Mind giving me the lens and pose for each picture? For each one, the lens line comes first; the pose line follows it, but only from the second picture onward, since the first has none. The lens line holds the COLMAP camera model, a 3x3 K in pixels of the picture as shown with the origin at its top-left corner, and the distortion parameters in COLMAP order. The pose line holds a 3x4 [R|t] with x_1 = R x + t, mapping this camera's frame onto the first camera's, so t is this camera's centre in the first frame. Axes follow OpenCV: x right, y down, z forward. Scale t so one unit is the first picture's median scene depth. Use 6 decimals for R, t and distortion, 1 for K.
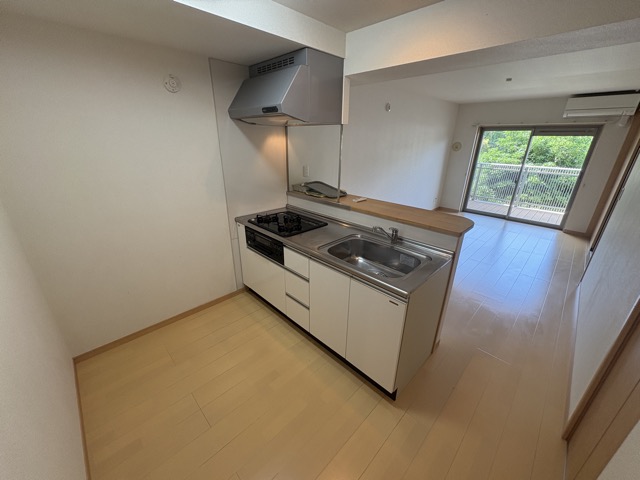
lens RADIAL K [[255.8, 0, 320.0], [0, 255.8, 240.0], [0, 0, 1]] dist [0.000431, -0.000090]
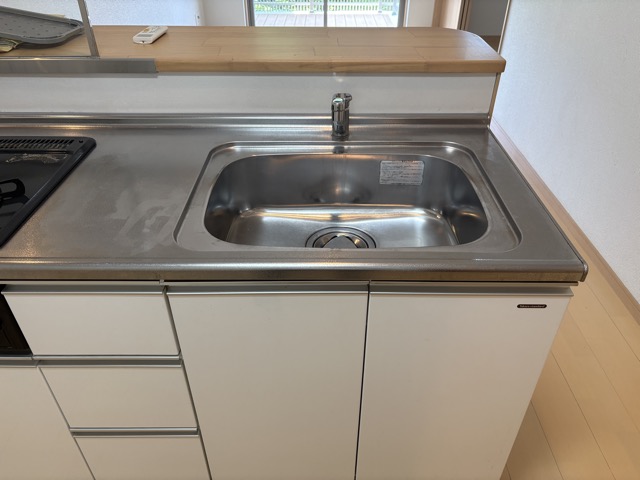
lens RADIAL K [[471.9, 0, 320.0], [0, 471.9, 240.0], [0, 0, 1]] dist [0.025092, 0.001677]
pose [[0.718169, -0.410561, 0.561847, -0.140203], [0.271183, 0.908696, 0.317381, -0.066176], [-0.640853, -0.075570, 0.763935, 0.446444]]
